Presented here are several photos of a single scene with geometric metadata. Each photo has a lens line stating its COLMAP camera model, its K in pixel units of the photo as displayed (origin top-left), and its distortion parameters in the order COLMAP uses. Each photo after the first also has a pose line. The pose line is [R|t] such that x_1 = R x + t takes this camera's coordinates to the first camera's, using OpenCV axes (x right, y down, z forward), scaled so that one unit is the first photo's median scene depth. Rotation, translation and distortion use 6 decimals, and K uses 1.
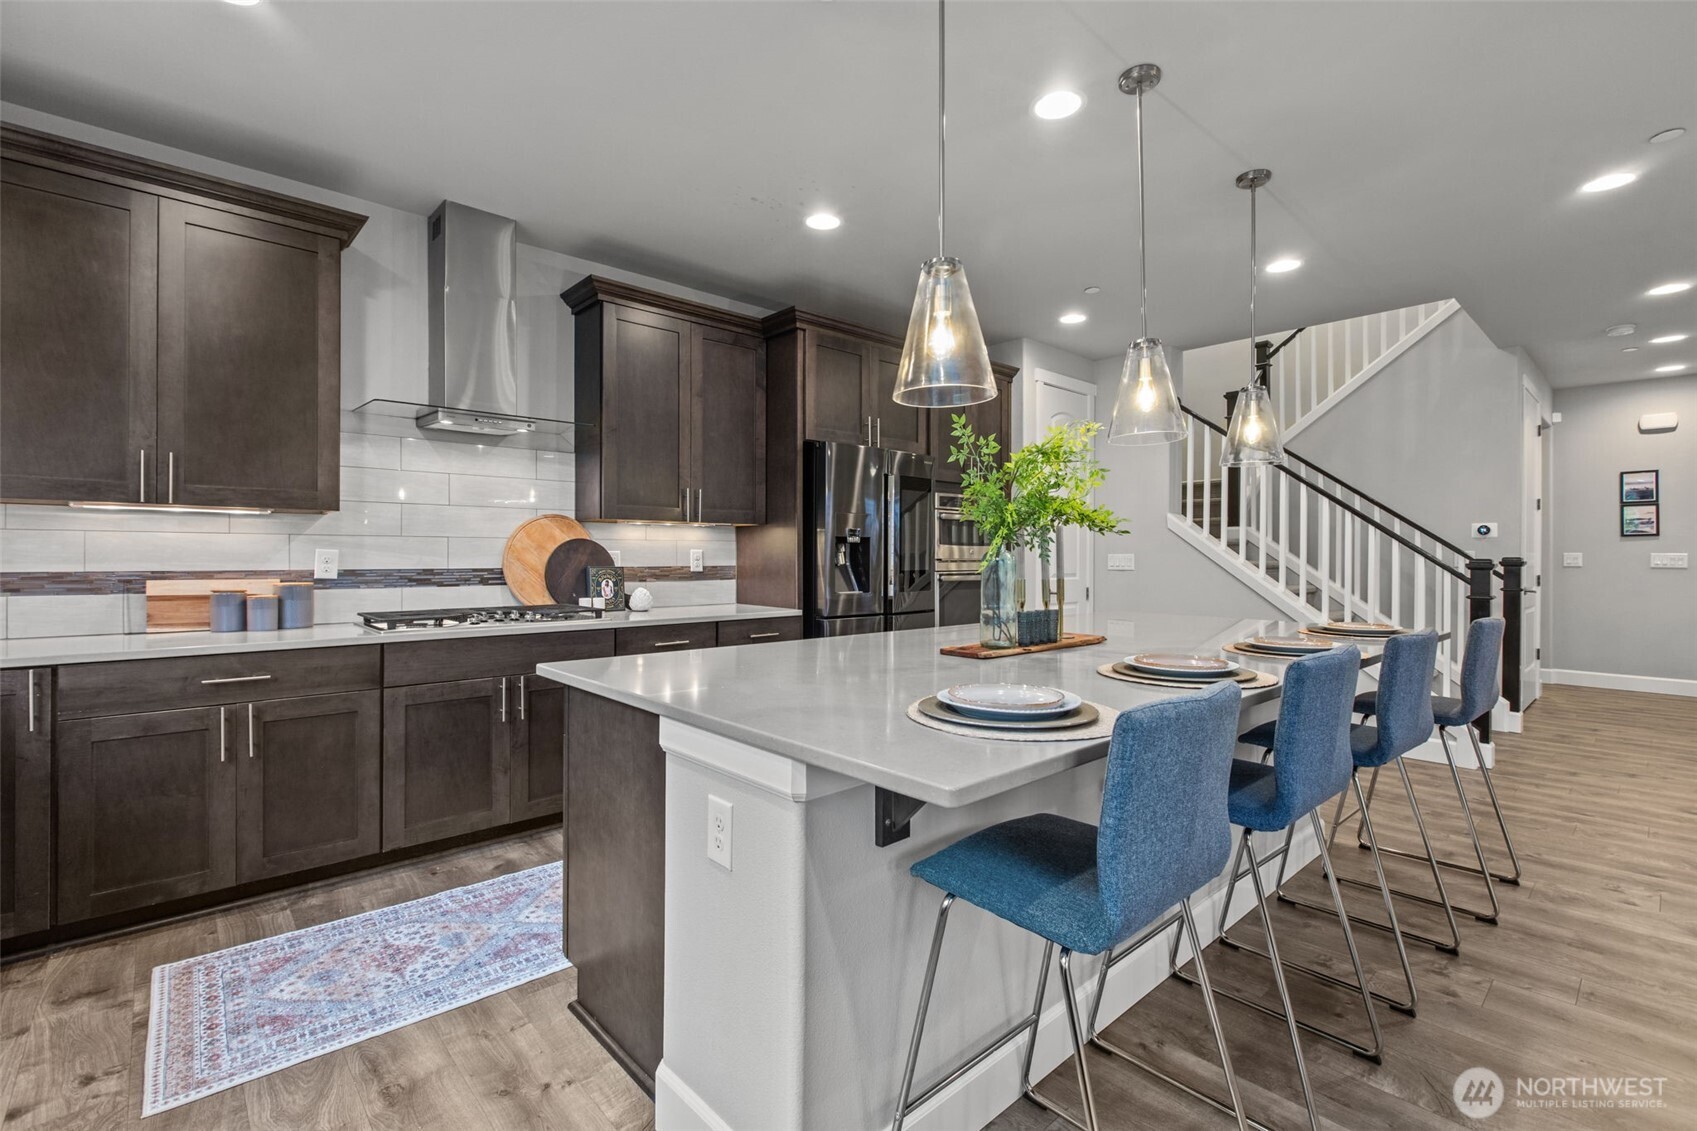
lens RADIAL K [[751.2, 0, 847.7], [0, 751.2, 558.1], [0, 0, 1]] dist [-0.000567, 0.000380]
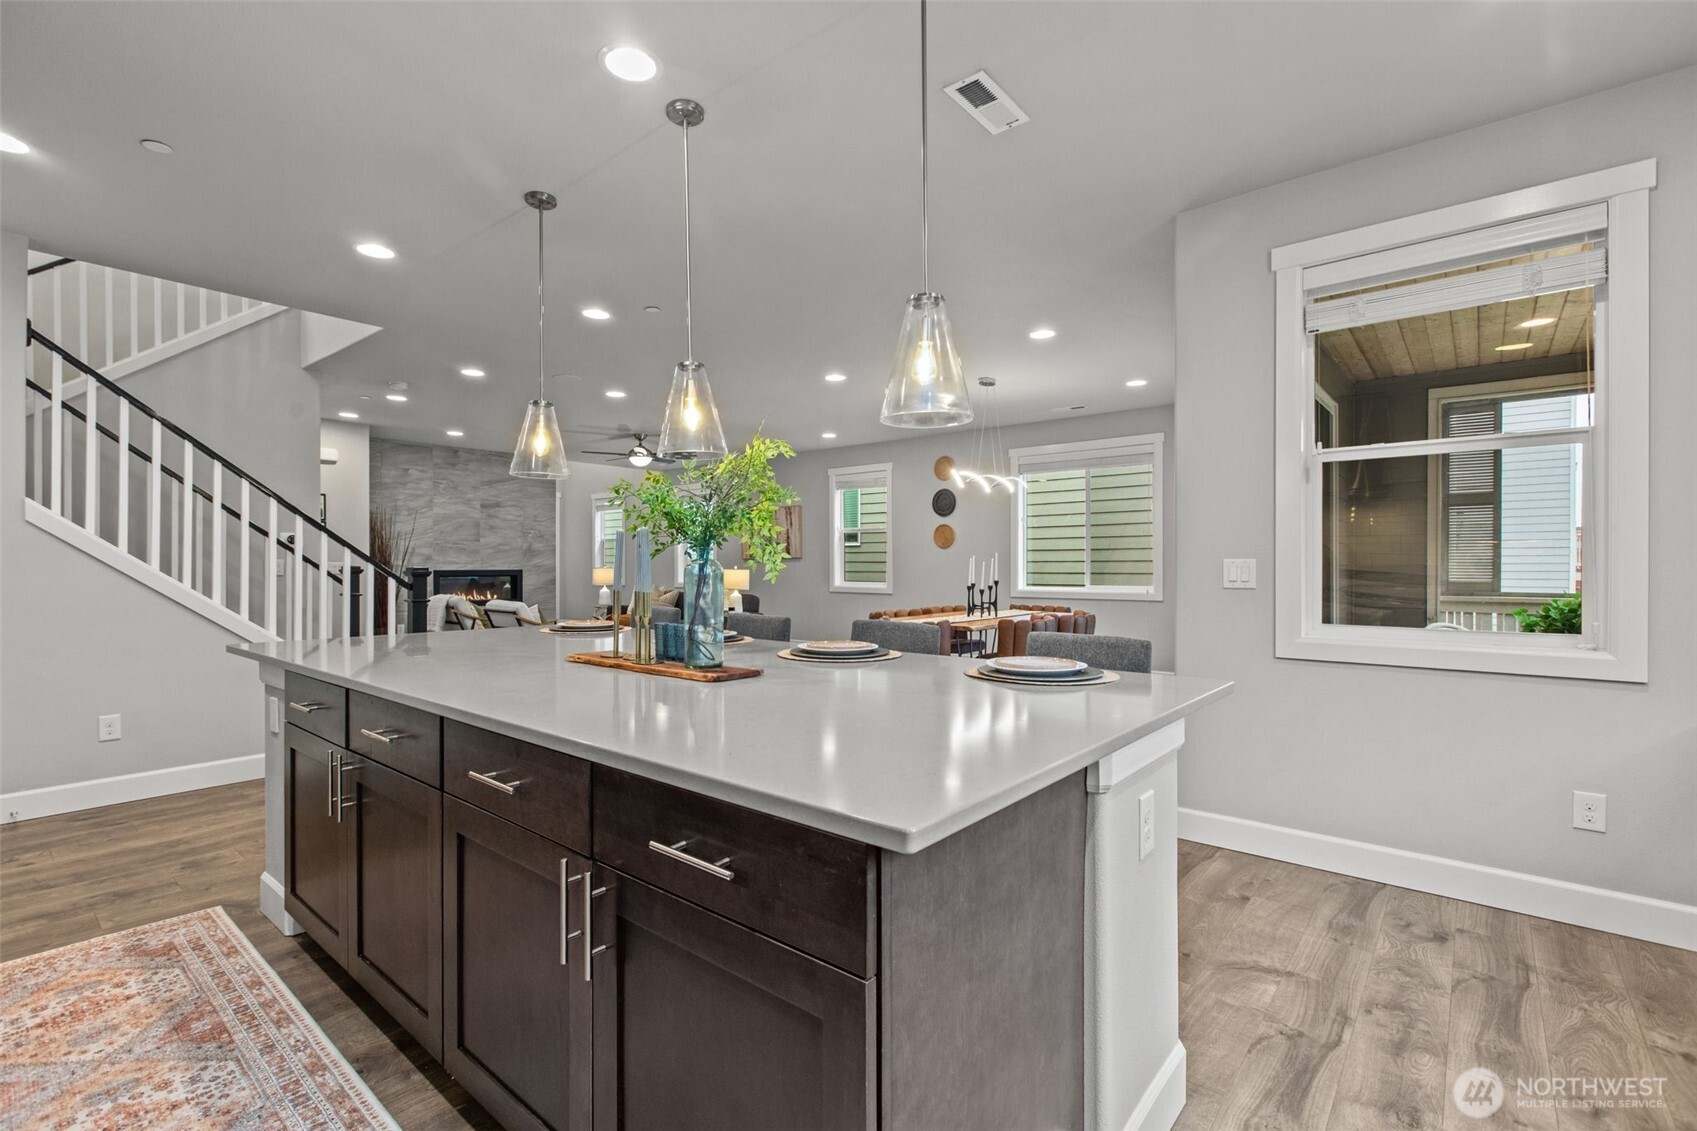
lens RADIAL K [[773.0, 0, 848.5], [0, 773.0, 565.5], [0, 0, 1]] dist [-0.000105, 0.000068]
pose [[-0.150483, 0.002762, 0.988609, -0.745435], [0.000745, 0.999996, -0.002680, 0.006178], [-0.988612, 0.000333, -0.150484, 0.937271]]
